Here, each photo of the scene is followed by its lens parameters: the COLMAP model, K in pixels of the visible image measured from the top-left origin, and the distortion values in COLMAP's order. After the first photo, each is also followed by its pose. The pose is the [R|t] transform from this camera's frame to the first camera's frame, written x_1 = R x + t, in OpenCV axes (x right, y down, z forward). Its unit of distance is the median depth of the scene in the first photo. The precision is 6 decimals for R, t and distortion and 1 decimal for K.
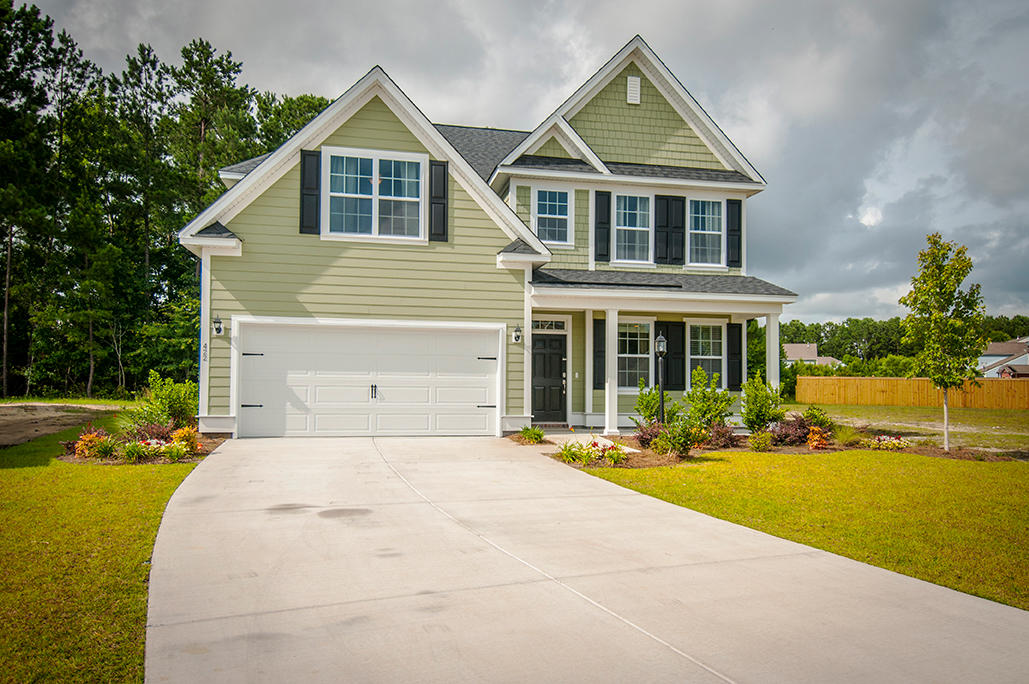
lens RADIAL K [[784.3, 0, 514.3], [0, 784.3, 327.7], [0, 0, 1]] dist [0.002390, -0.003747]
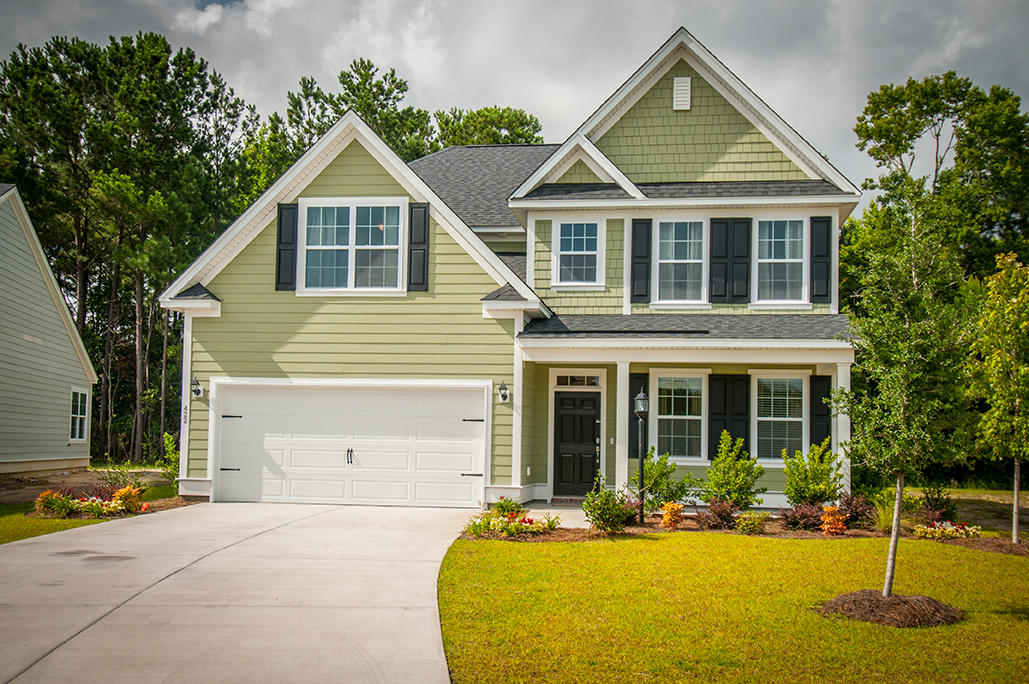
lens RADIAL K [[1057.1, 0, 514.5], [0, 1057.1, 342.0], [0, 0, 1]] dist [-0.004703, 0.002578]
pose [[0.937152, -0.027420, -0.347842, 0.390250], [0.014174, 0.999076, -0.040569, -0.000159], [0.348633, 0.033089, 0.936675, -0.095521]]
